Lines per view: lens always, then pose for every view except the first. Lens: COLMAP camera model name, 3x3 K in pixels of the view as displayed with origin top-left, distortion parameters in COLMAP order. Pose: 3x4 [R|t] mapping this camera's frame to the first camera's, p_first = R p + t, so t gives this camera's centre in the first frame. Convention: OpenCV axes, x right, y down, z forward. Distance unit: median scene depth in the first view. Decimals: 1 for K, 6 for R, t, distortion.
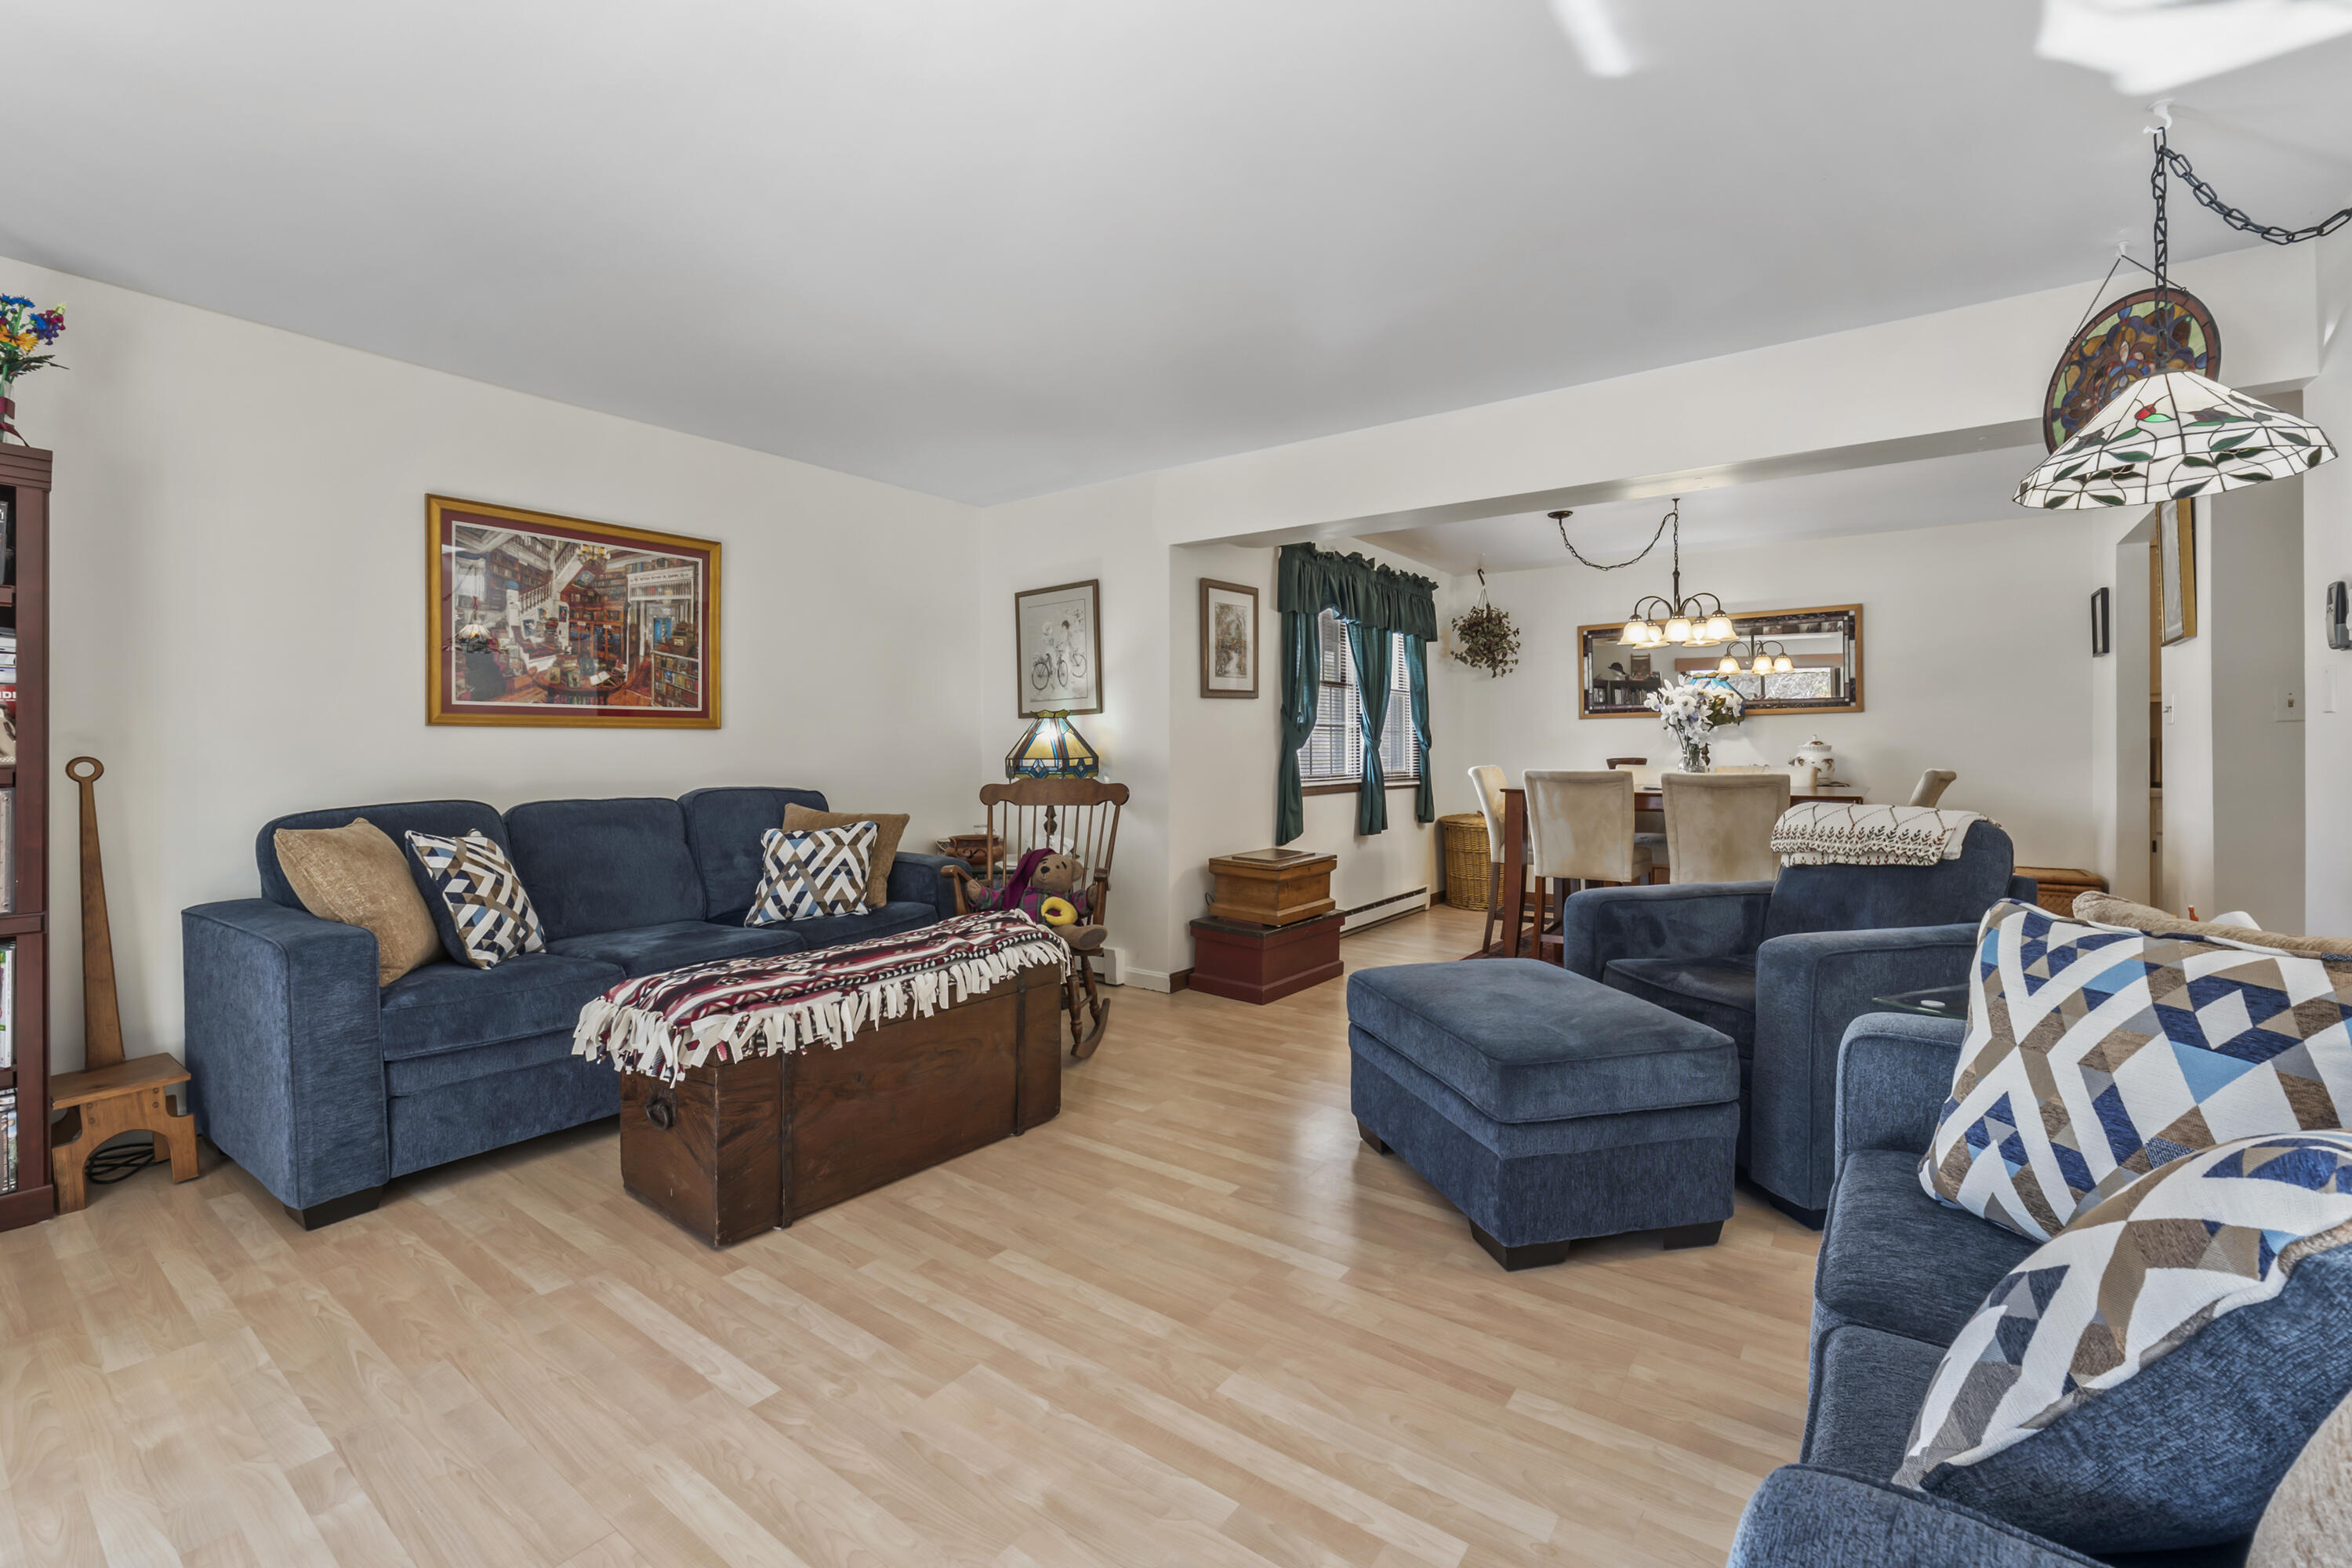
lens RADIAL K [[1003.3, 0, 1157.7], [0, 1003.3, 735.5], [0, 0, 1]] dist [-0.005776, -0.000854]
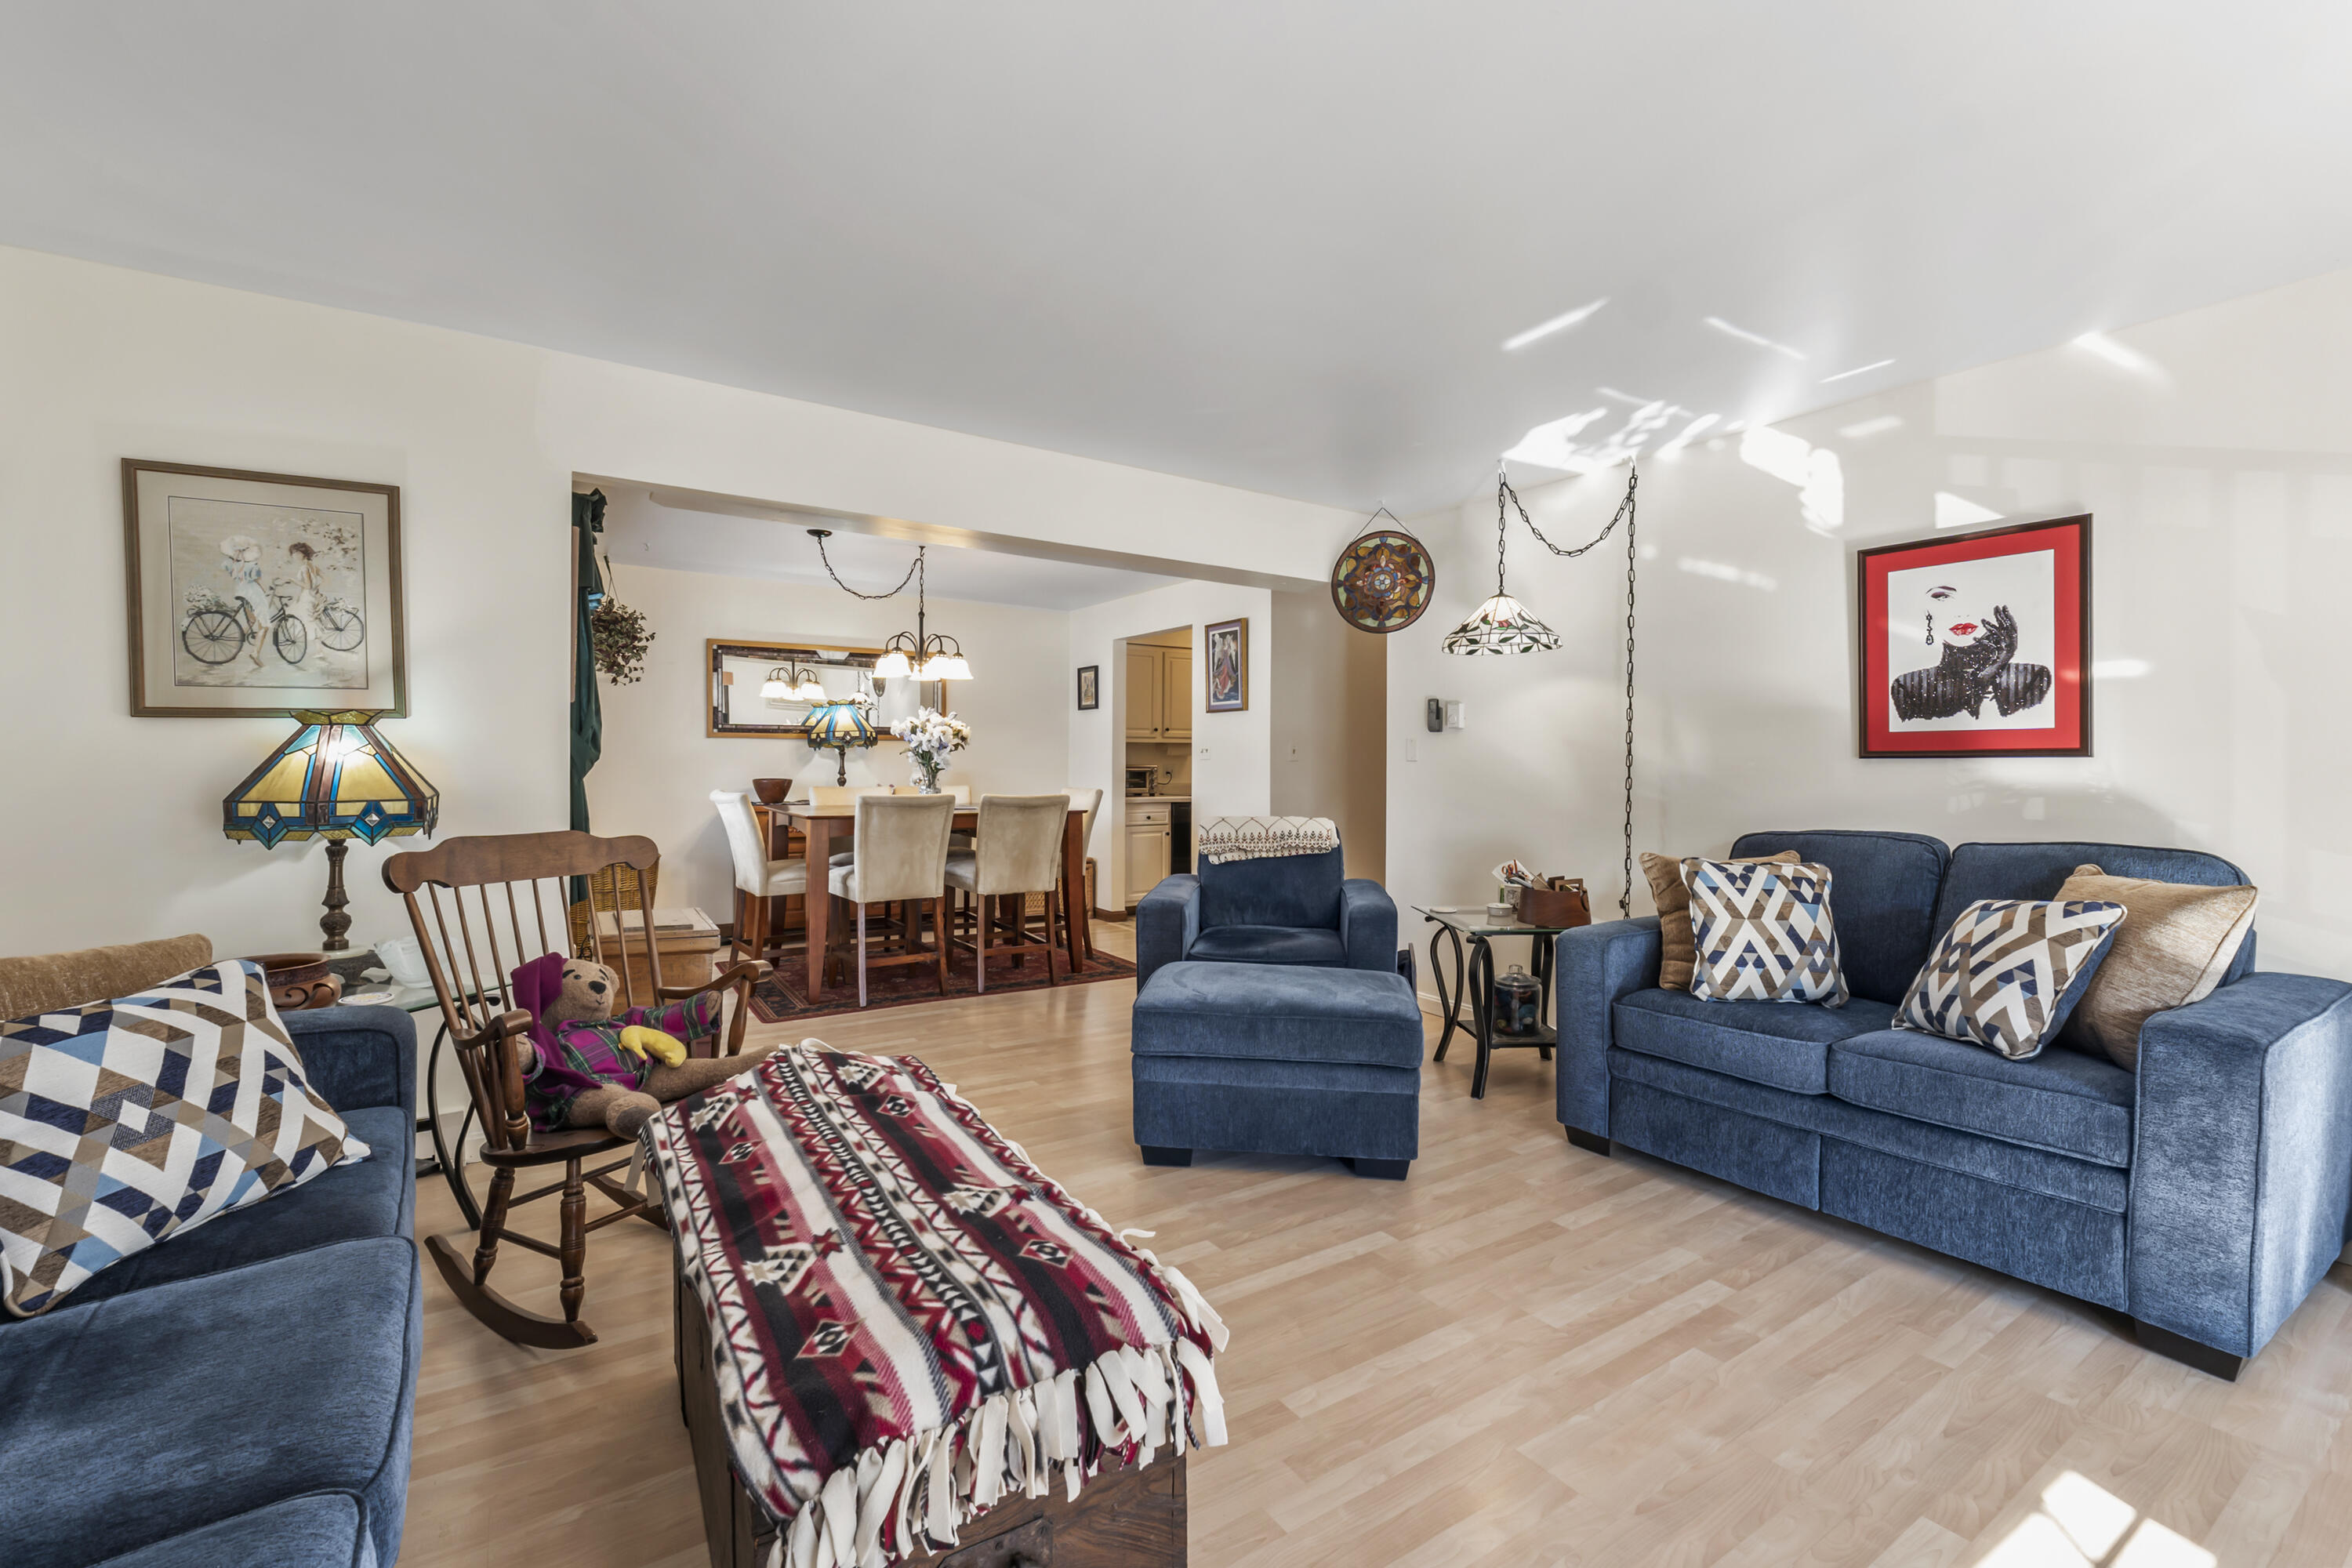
lens RADIAL K [[1003.3, 0, 1176.3], [0, 1003.3, 754.6], [0, 0, 1]] dist [-0.005776, -0.000854]
pose [[0.331199, 0.011600, 0.943490, -0.437029], [-0.021123, 0.999765, -0.004877, -0.007229], [-0.943325, -0.018313, 0.331366, 0.368736]]
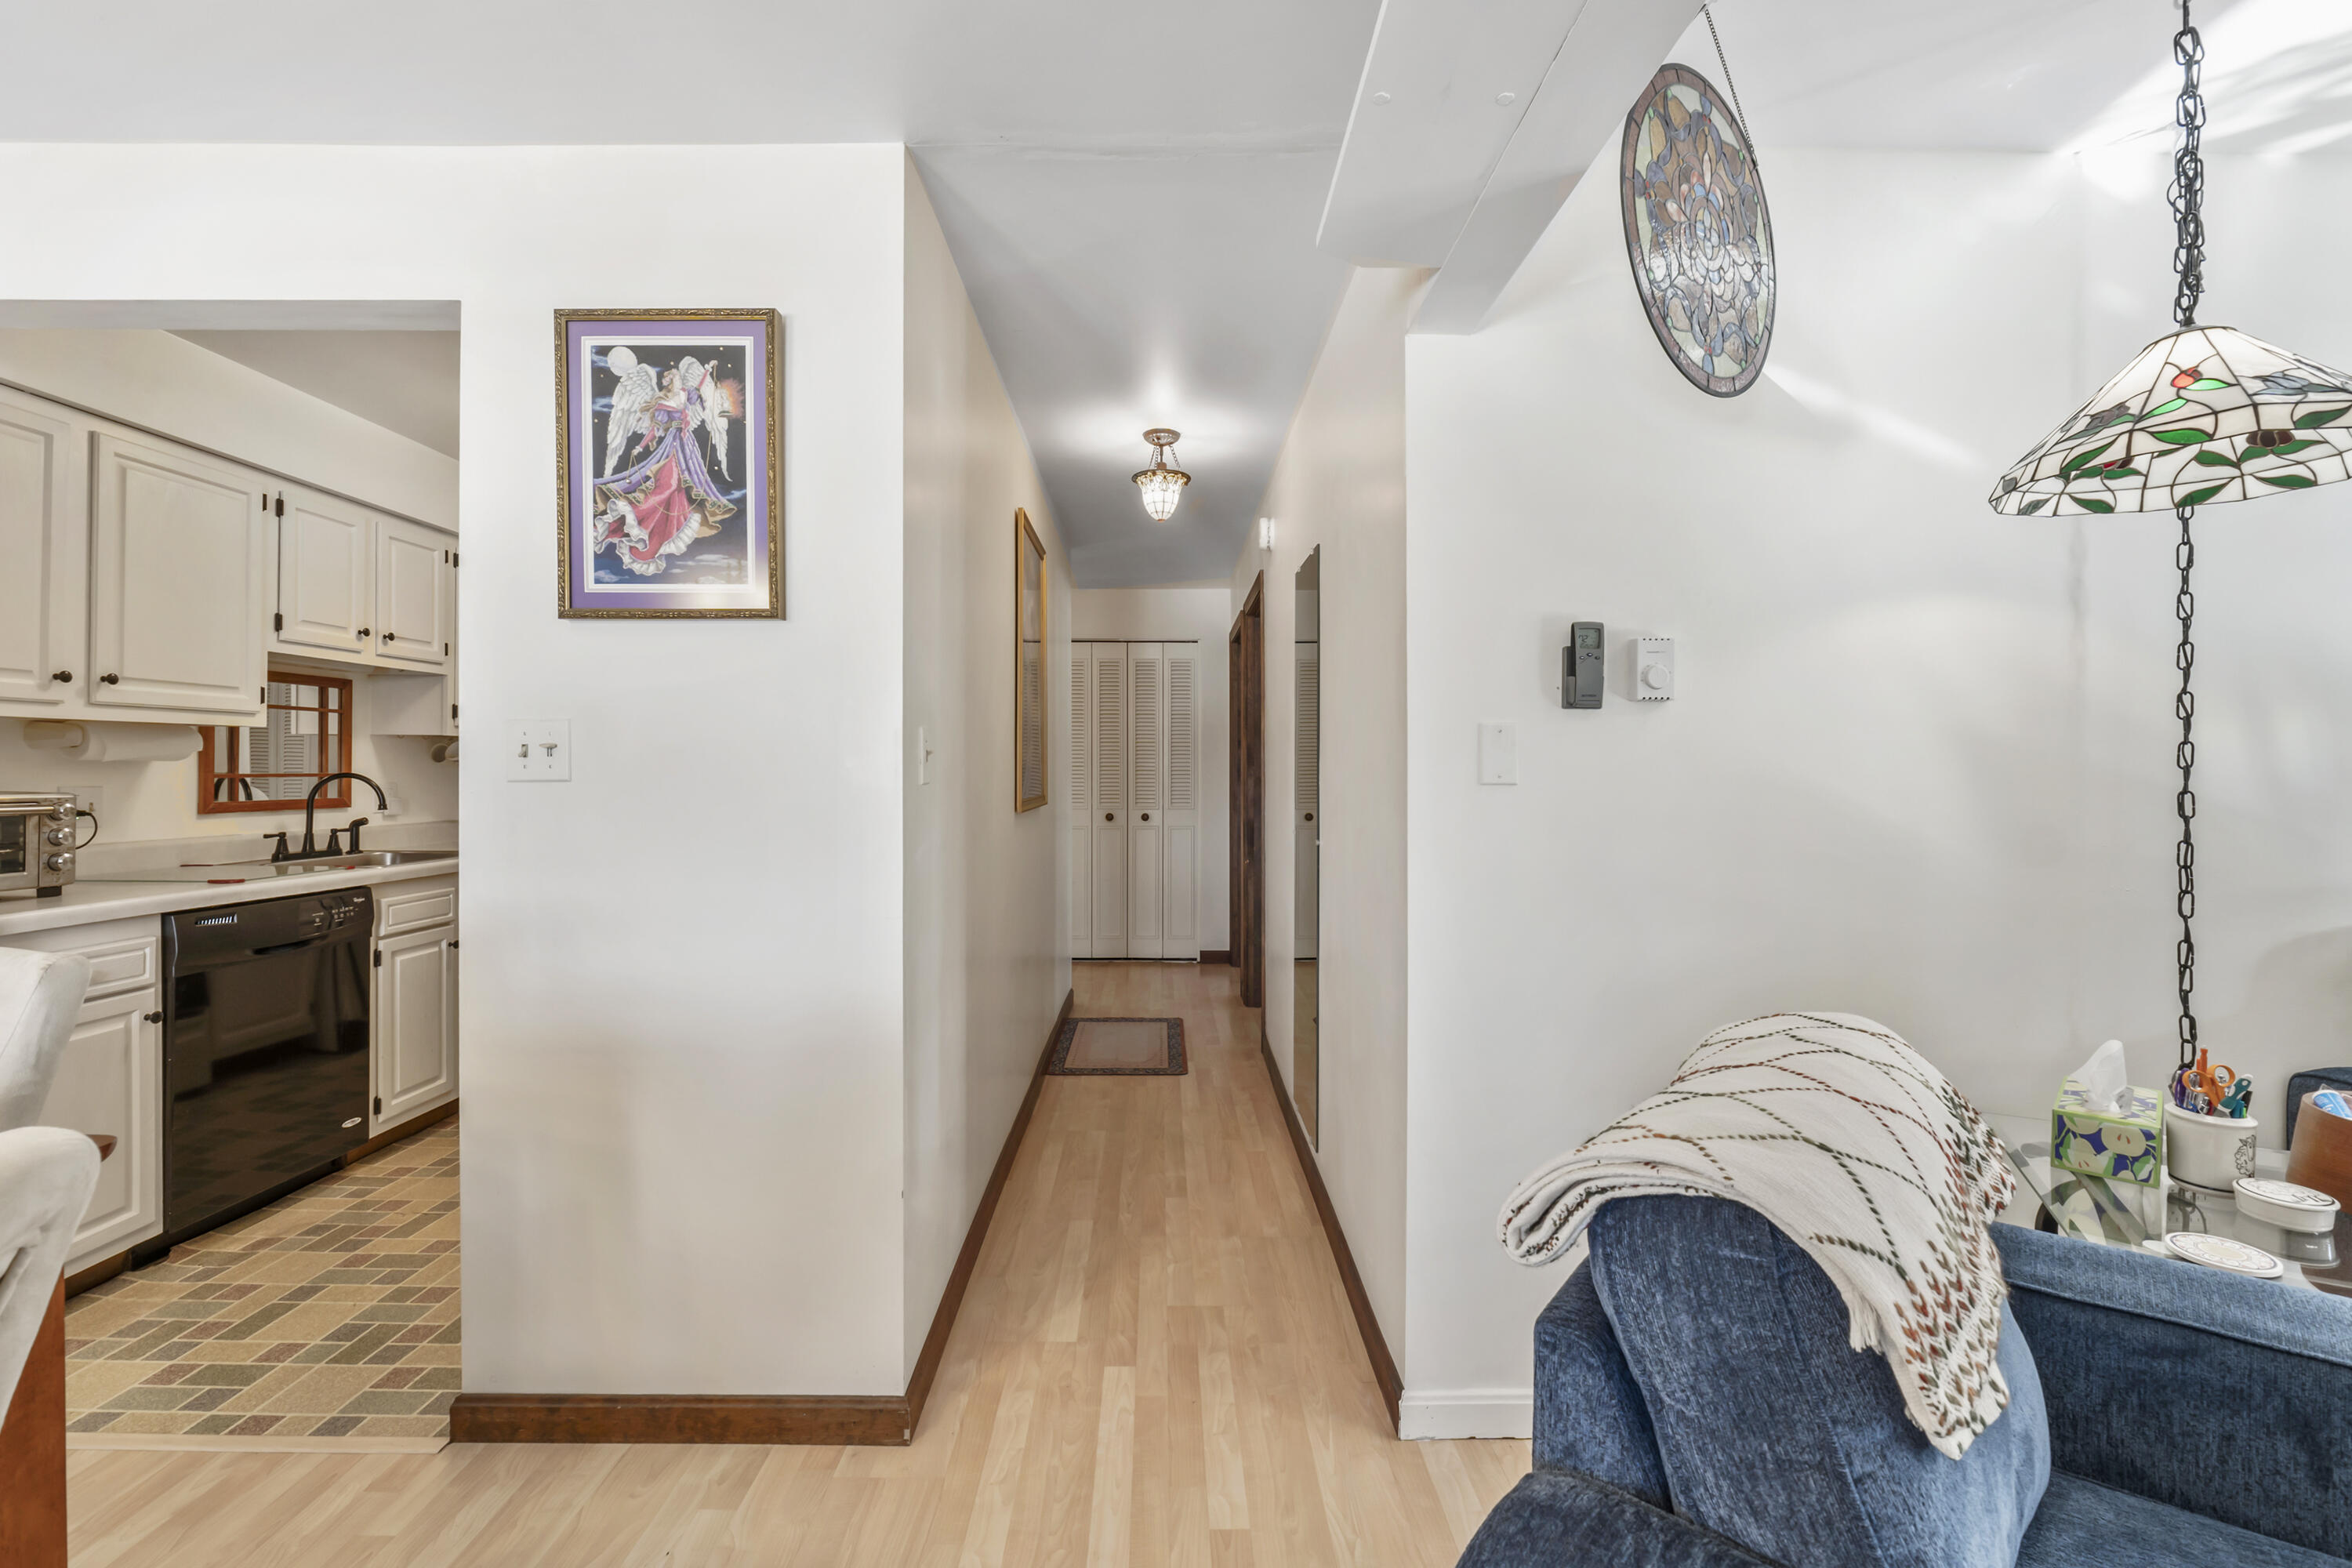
lens RADIAL K [[1003.3, 0, 1167.3], [0, 1003.3, 771.4], [0, 0, 1]] dist [-0.005776, -0.000854]
pose [[-0.604783, -0.001360, 0.796389, 0.340032], [-0.015023, 0.999840, -0.009701, -0.011693], [-0.796248, -0.017831, -0.604707, 0.790446]]
